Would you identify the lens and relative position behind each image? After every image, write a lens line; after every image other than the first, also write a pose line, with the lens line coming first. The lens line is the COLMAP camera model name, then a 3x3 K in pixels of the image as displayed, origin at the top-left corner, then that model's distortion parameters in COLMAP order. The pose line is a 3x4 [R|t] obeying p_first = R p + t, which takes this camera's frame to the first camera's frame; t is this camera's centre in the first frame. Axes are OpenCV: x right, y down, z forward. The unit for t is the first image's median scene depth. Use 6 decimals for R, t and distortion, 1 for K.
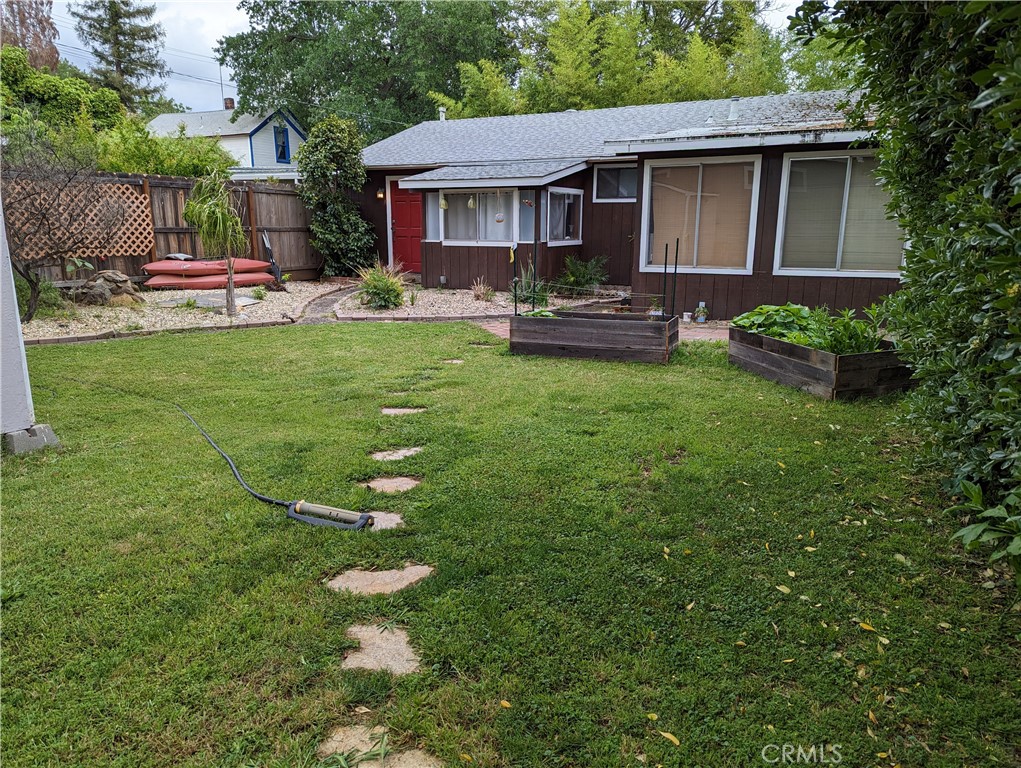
lens RADIAL K [[715.3, 0, 504.9], [0, 715.3, 388.3], [0, 0, 1]] dist [0.046903, -0.003055]
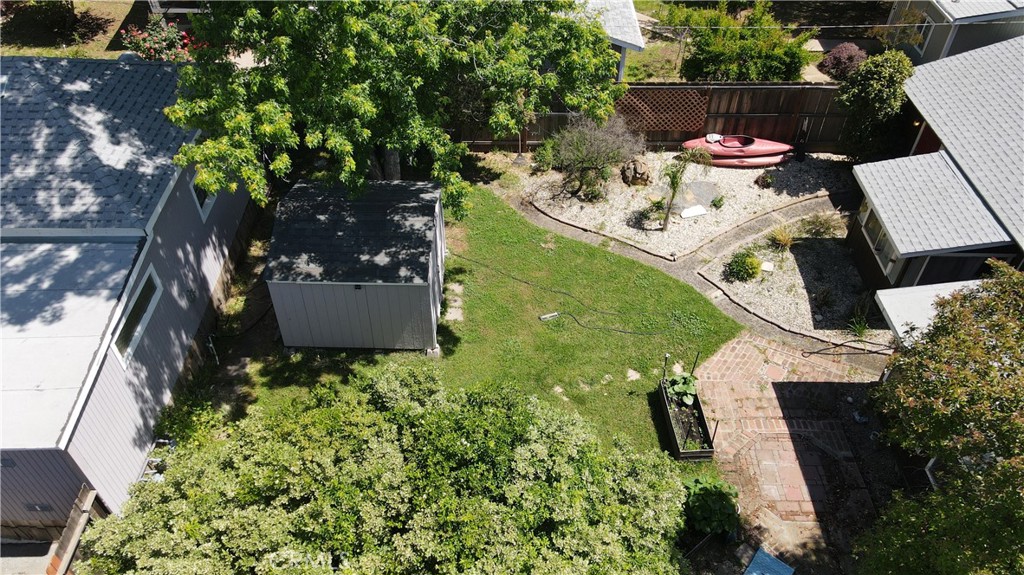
lens RADIAL K [[752.6, 0, 506.3], [0, 752.6, 282.3], [0, 0, 1]] dist [0.000473, 0.033745]
pose [[0.441106, 0.606867, -0.661164, 0.555712], [-0.193128, 0.783638, 0.590435, -0.788417], [0.876429, -0.132756, 0.462870, -0.106449]]
